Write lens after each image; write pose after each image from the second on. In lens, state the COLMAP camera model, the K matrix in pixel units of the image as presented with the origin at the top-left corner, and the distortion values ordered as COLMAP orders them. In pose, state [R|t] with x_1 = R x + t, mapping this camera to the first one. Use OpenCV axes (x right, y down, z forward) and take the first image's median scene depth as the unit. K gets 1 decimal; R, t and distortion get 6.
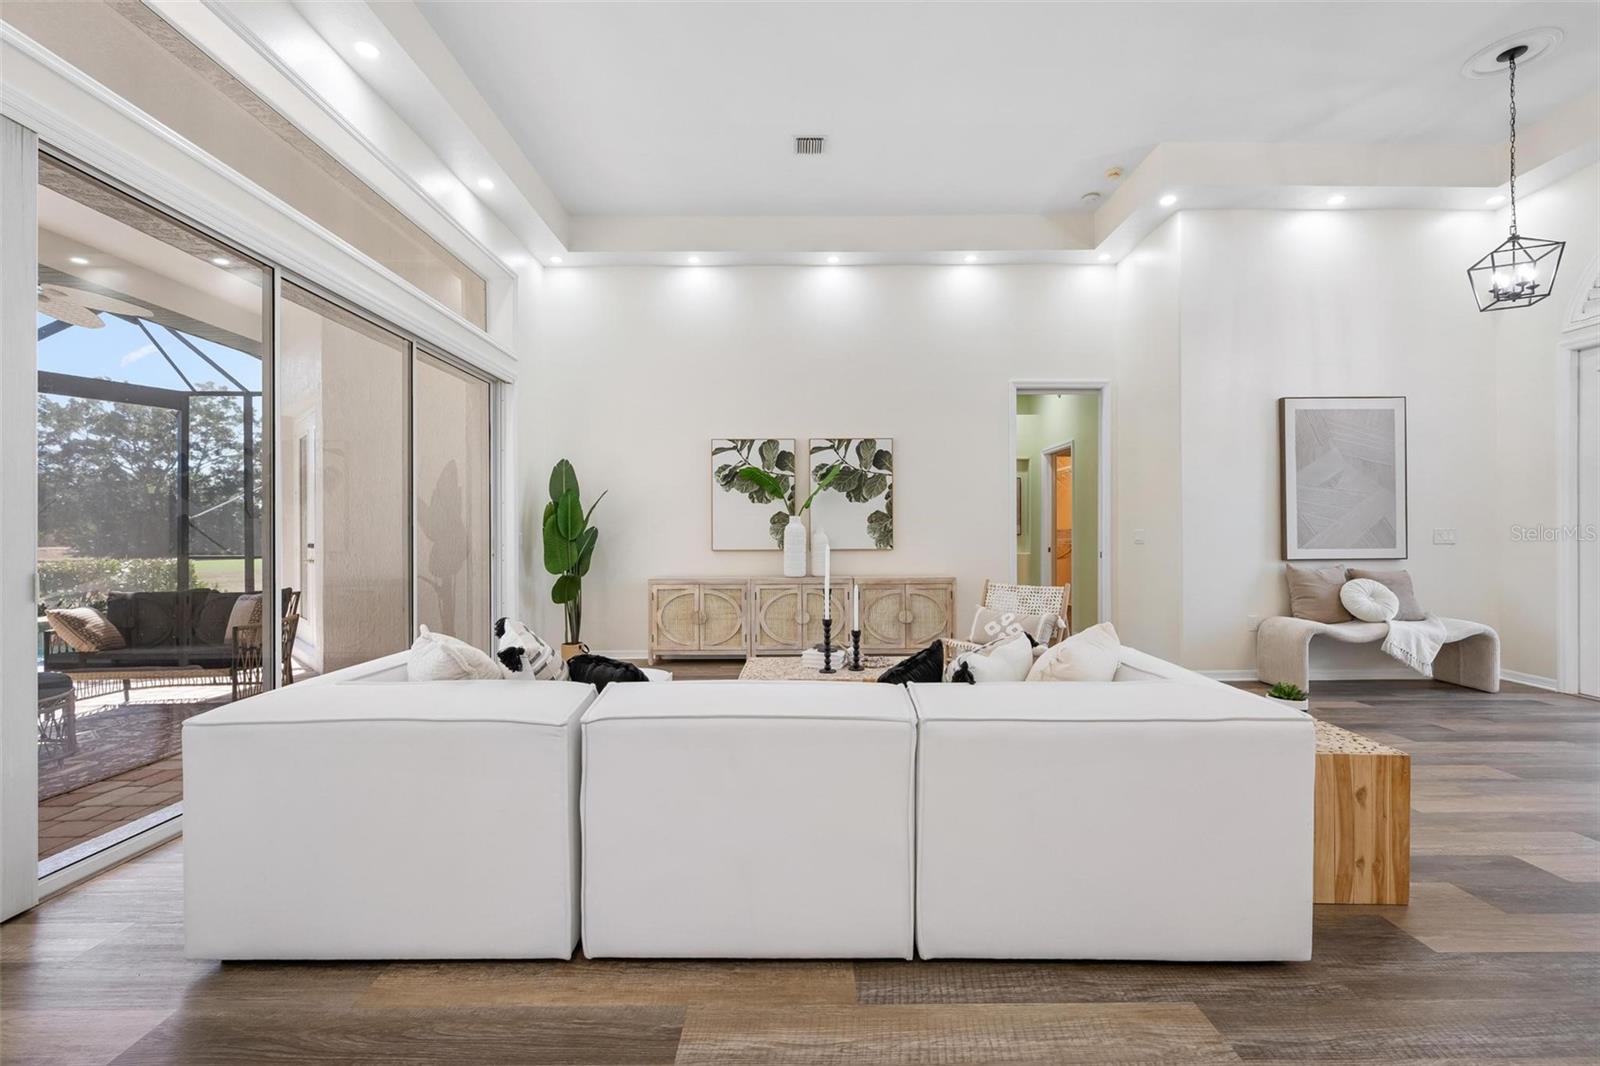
lens RADIAL K [[678.4, 0, 805.0], [0, 678.4, 532.2], [0, 0, 1]] dist [0.003128, 0.000116]
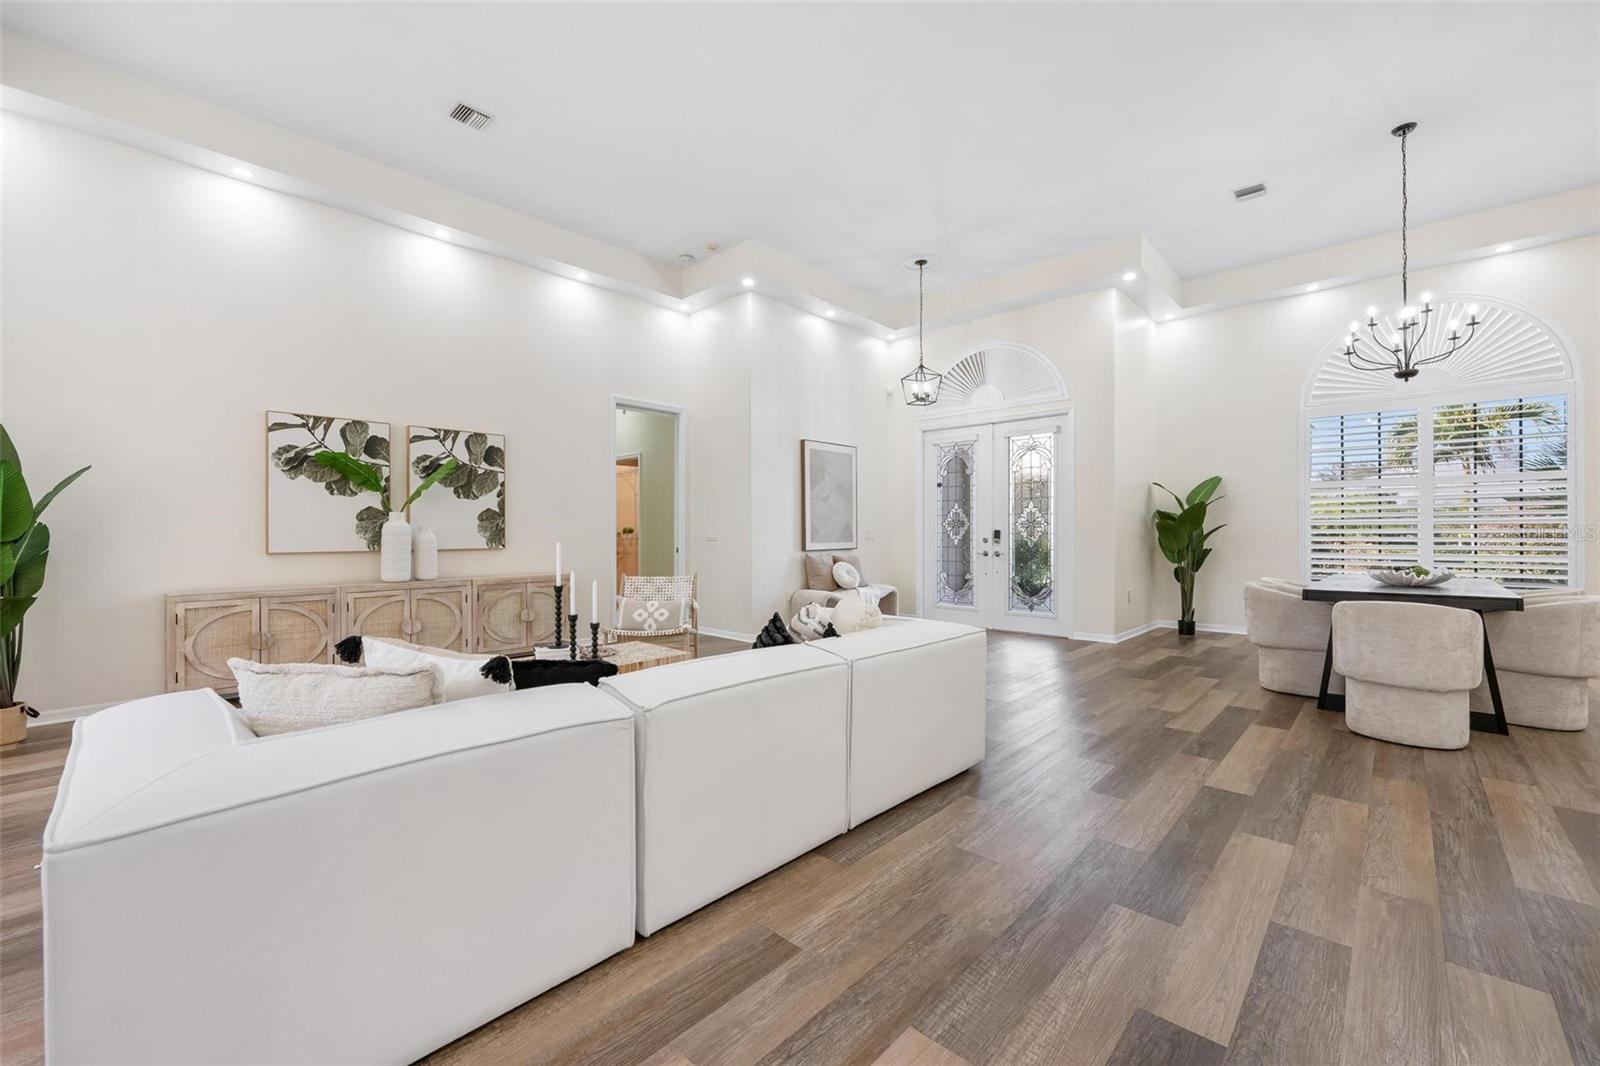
lens RADIAL K [[644.0, 0, 809.1], [0, 644.0, 533.6], [0, 0, 1]] dist [-0.001106, -0.000116]
pose [[0.681801, -0.000087, 0.731538, -0.260637], [-0.000803, 0.999999, 0.000868, 0.002697], [-0.731537, -0.001179, 0.681801, 0.044259]]
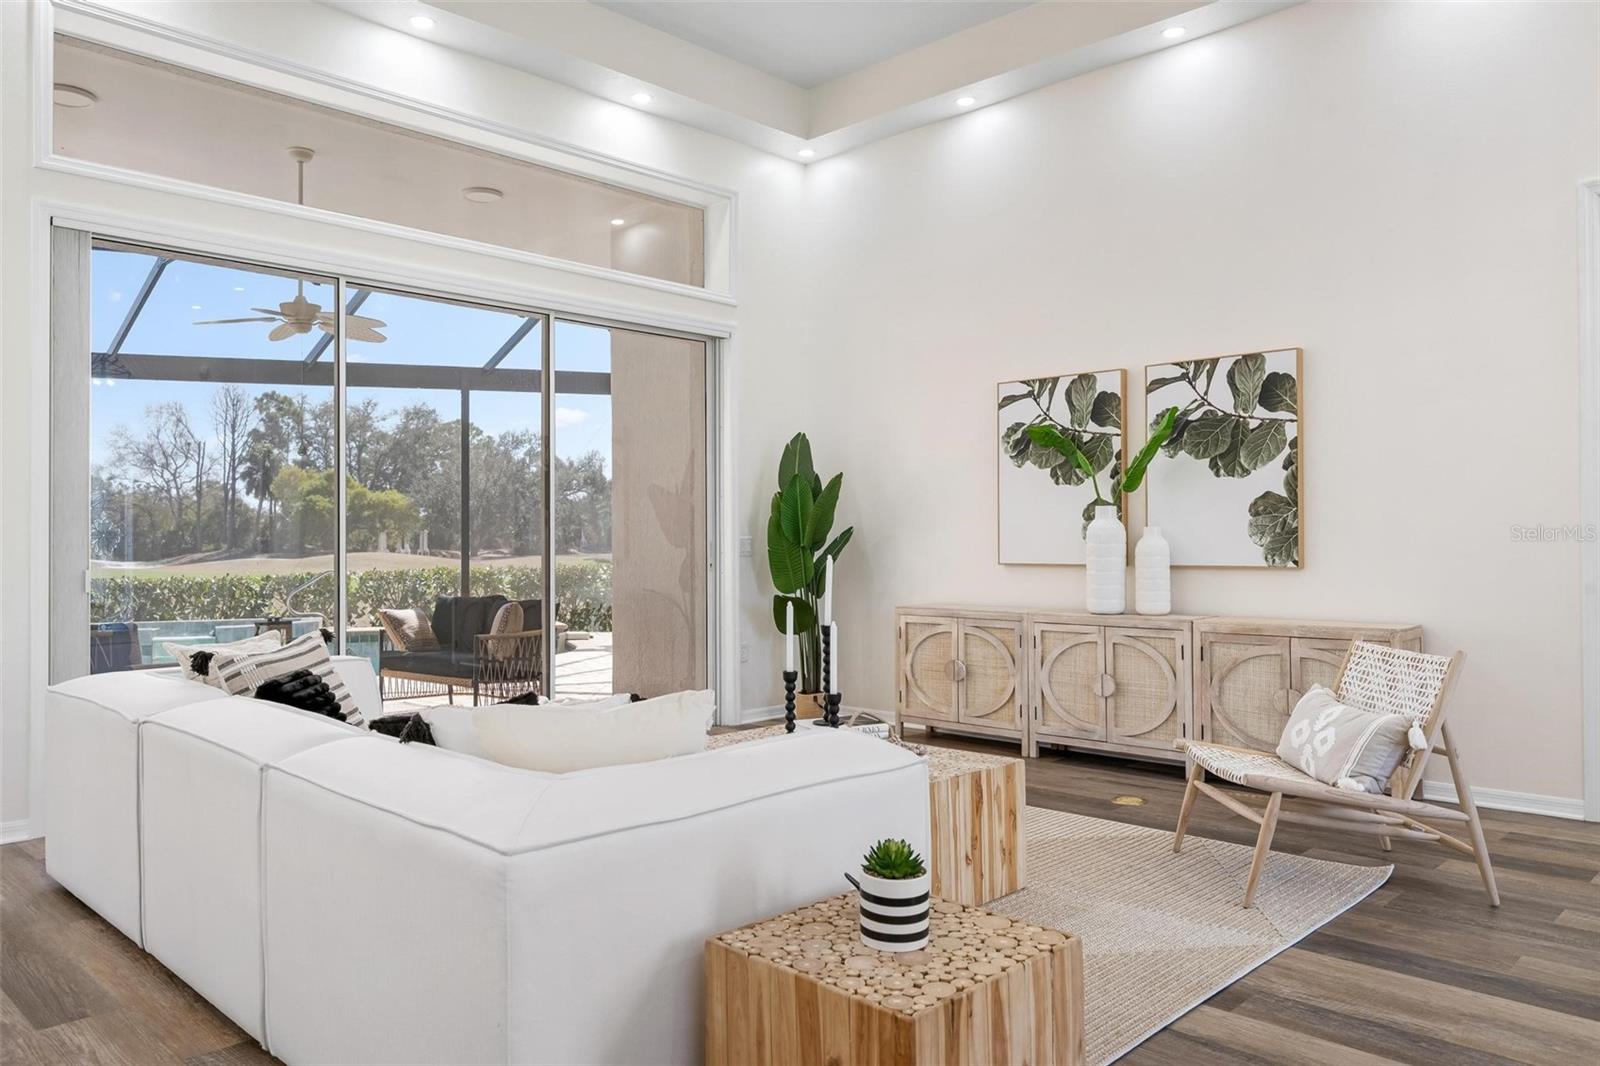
lens RADIAL K [[1156.1, 0, 803.3], [0, 1156.1, 529.6], [0, 0, 1]] dist [-0.002260, -0.002591]
pose [[0.710405, -0.005144, -0.703774, 0.487818], [0.003788, 0.999987, -0.003485, -0.001577], [0.703782, -0.000191, 0.710416, 0.136335]]
